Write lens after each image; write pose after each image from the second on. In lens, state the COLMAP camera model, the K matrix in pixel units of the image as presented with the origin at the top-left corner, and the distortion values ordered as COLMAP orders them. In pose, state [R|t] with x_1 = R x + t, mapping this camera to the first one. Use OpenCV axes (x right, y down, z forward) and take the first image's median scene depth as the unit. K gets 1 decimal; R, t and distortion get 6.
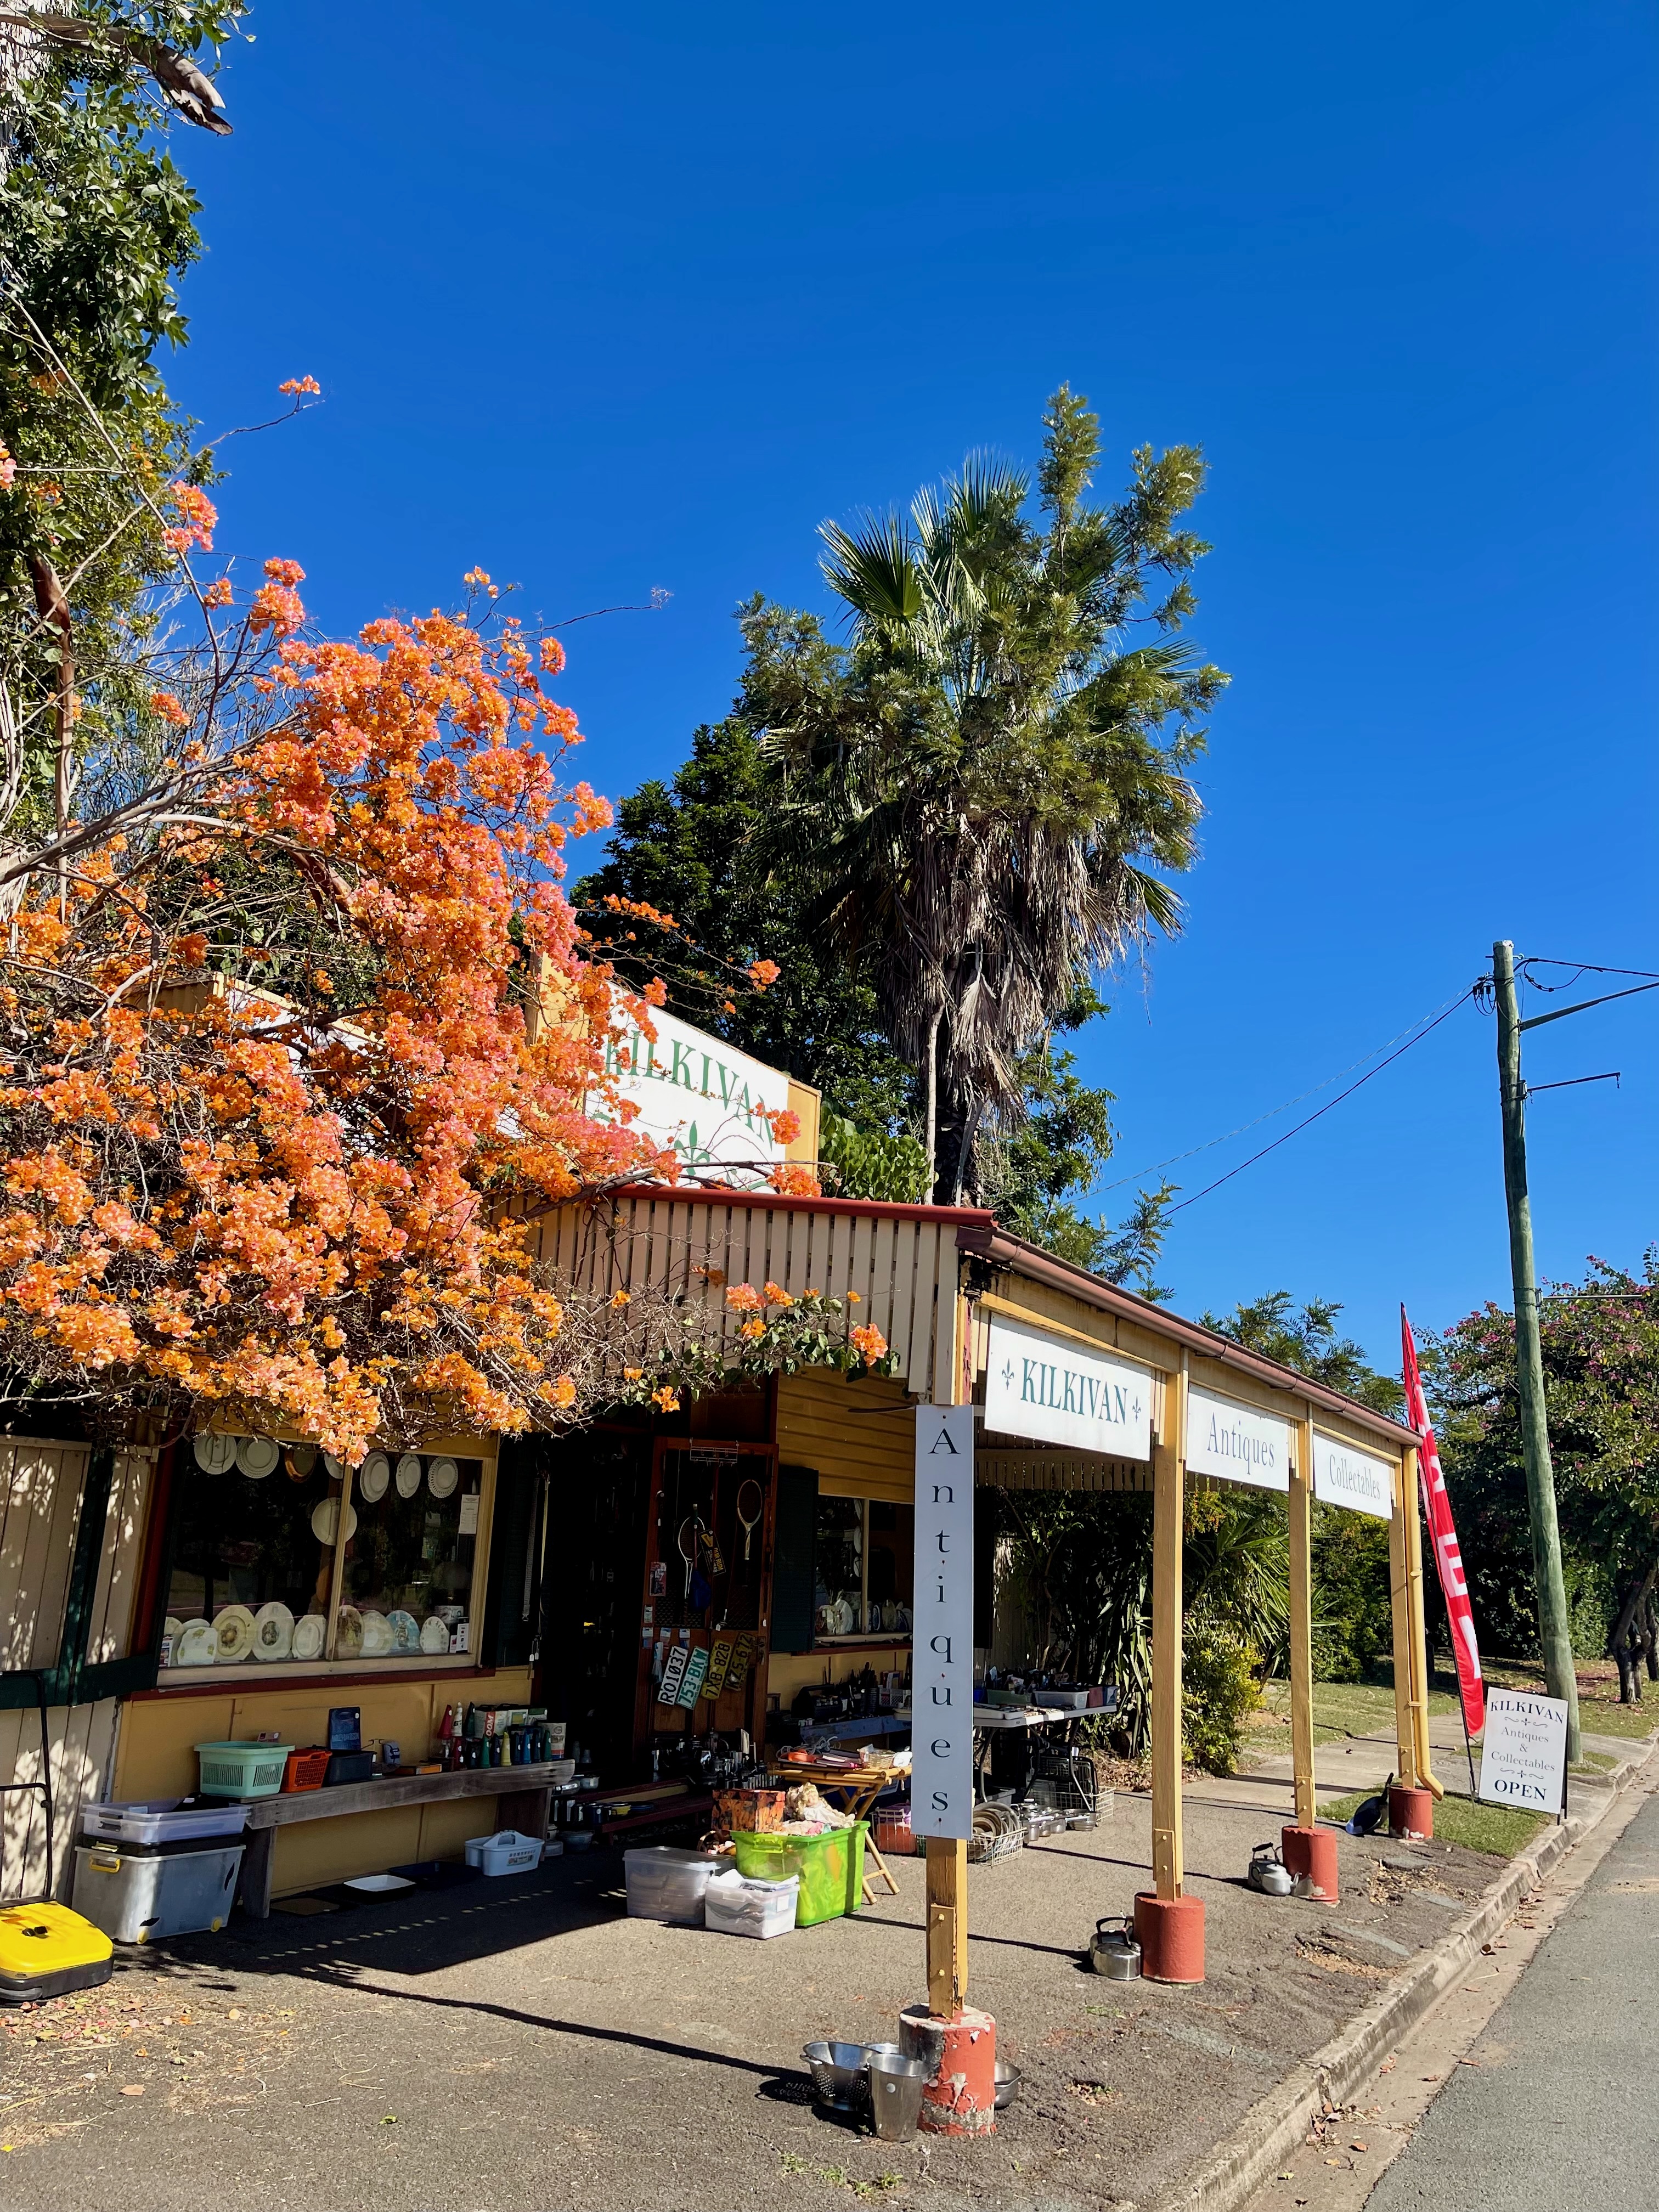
lens RADIAL K [[1667.7, 0, 829.5], [0, 1667.7, 1106.0], [0, 0, 1]] dist [-0.001120, -0.000268]
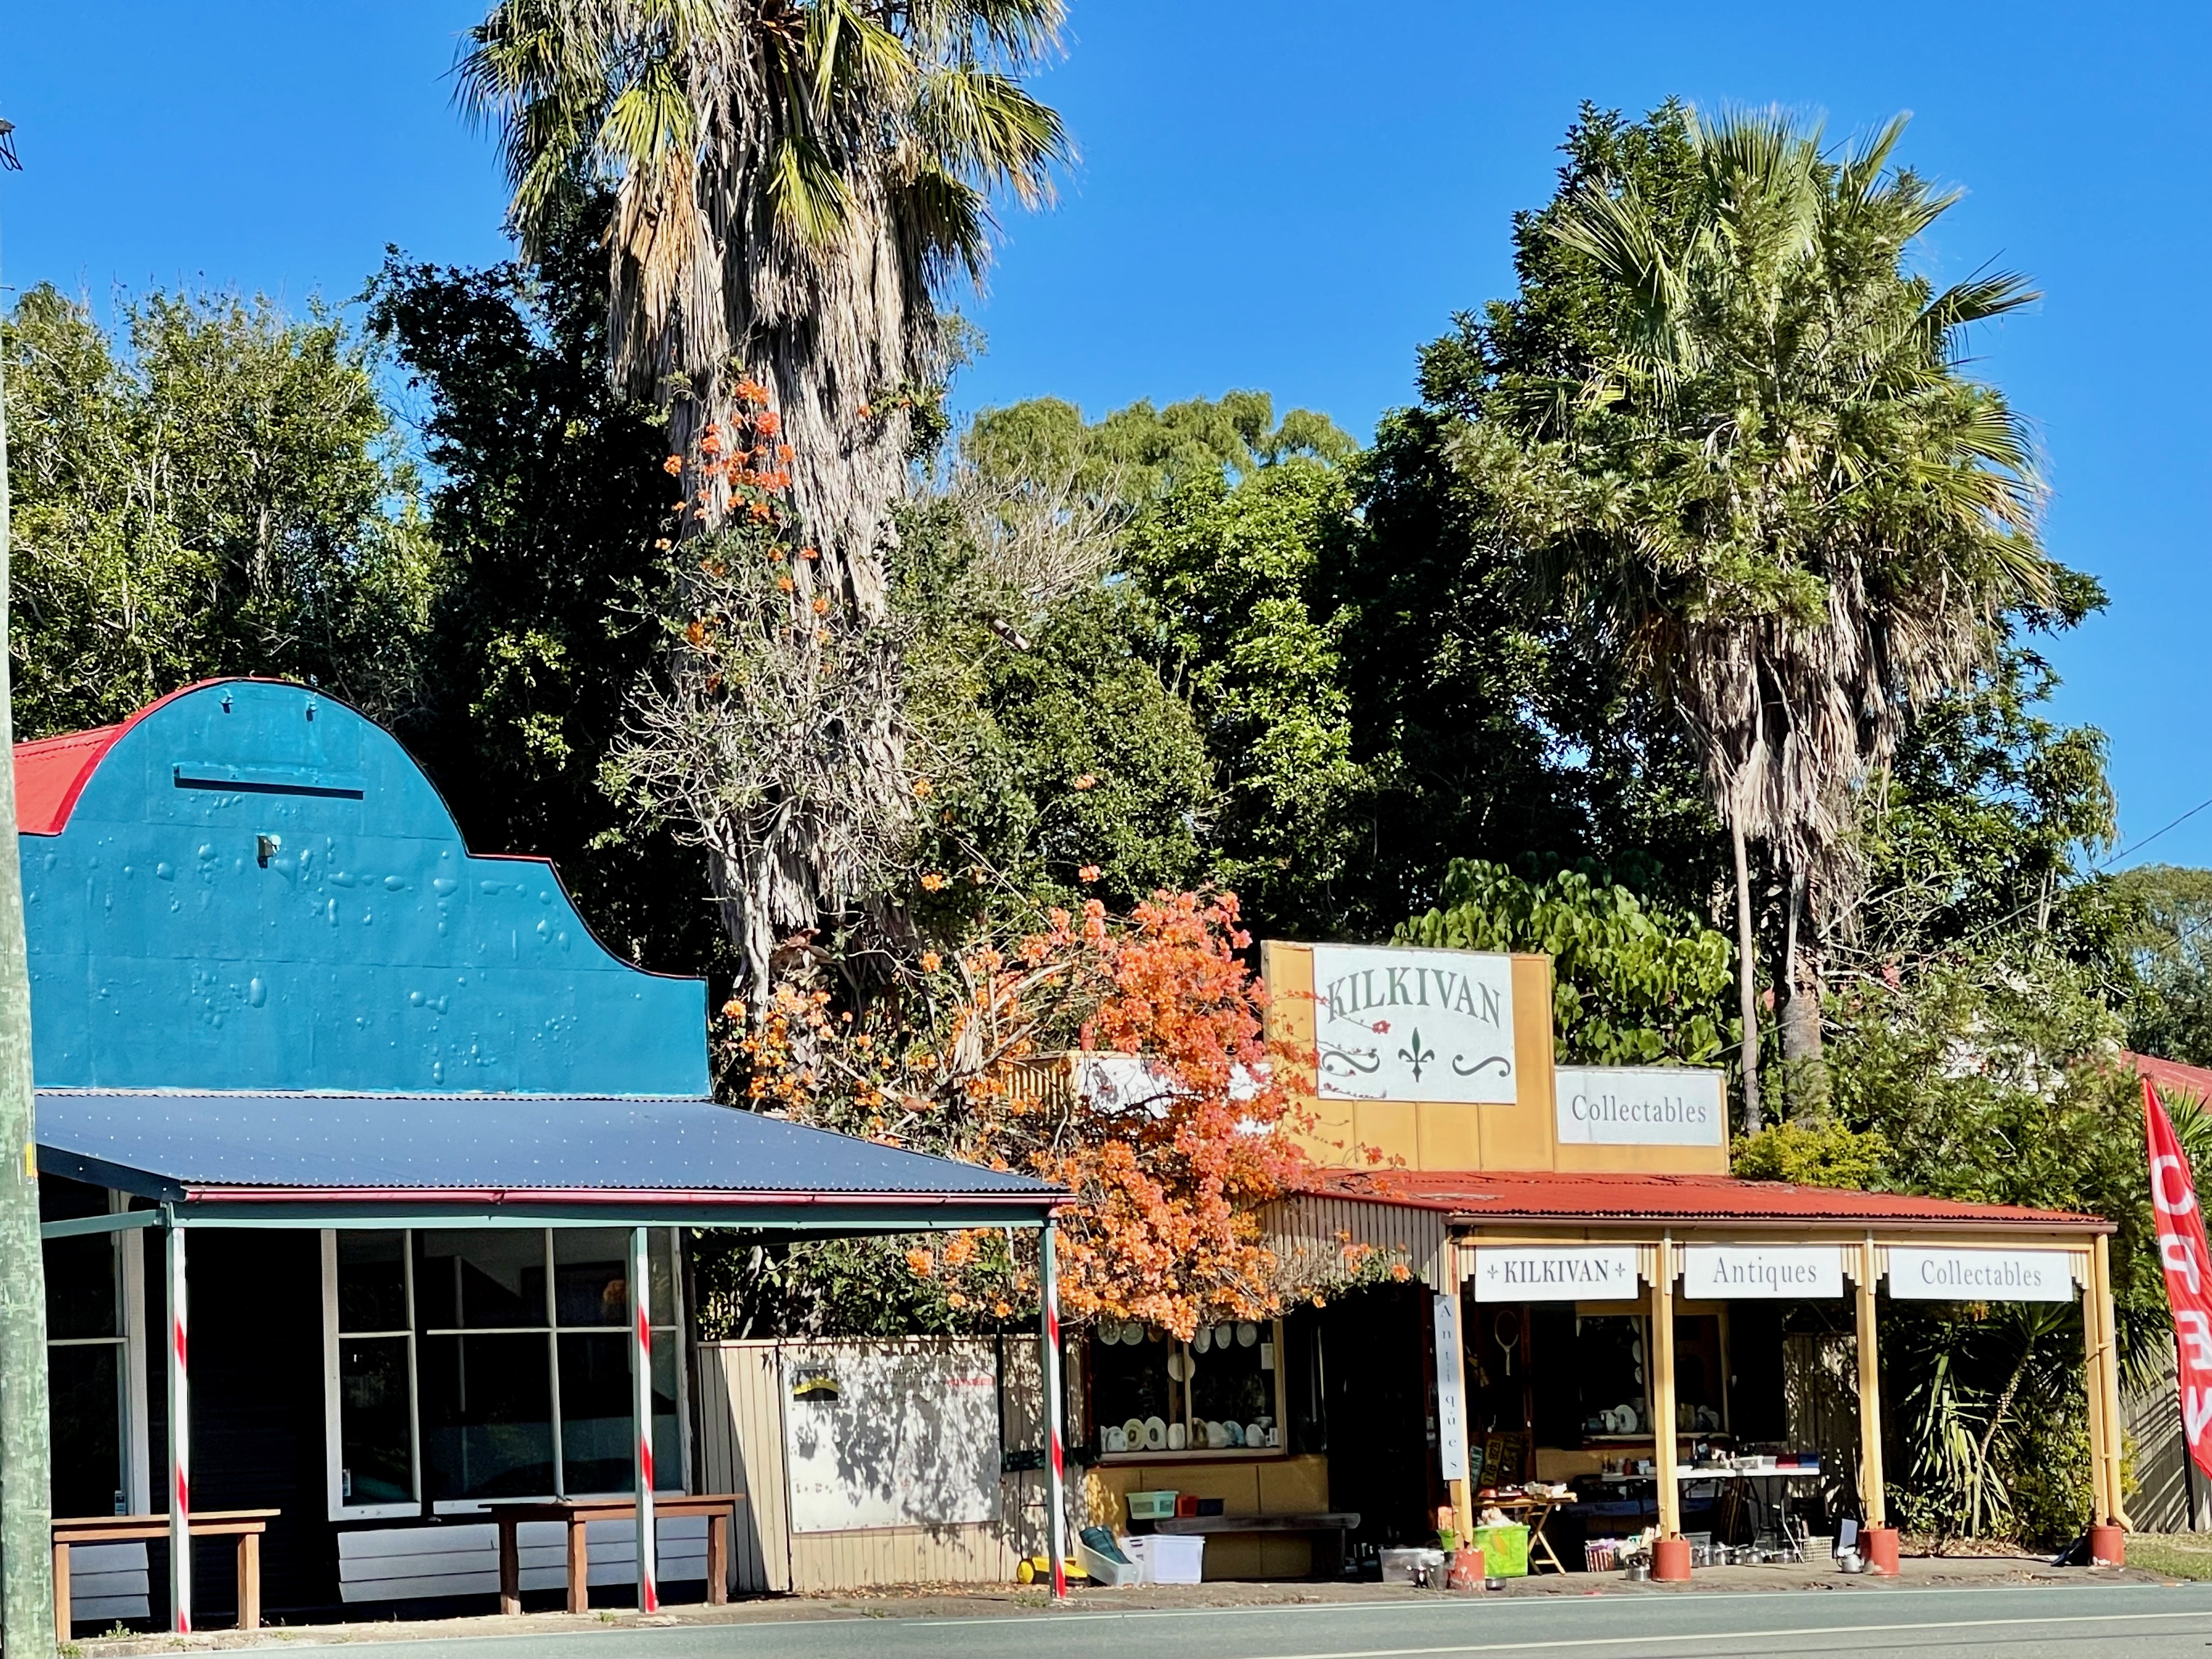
lens RADIAL K [[6090.1, 0, 1106.0], [0, 6090.1, 829.5], [0, 0, 1]] dist [0.166543, -1.092063]
pose [[0.957285, -0.097293, -0.272287, 1.396325], [0.140264, 0.979725, 0.143056, -1.205649], [0.252848, -0.175137, 0.951522, -4.912568]]
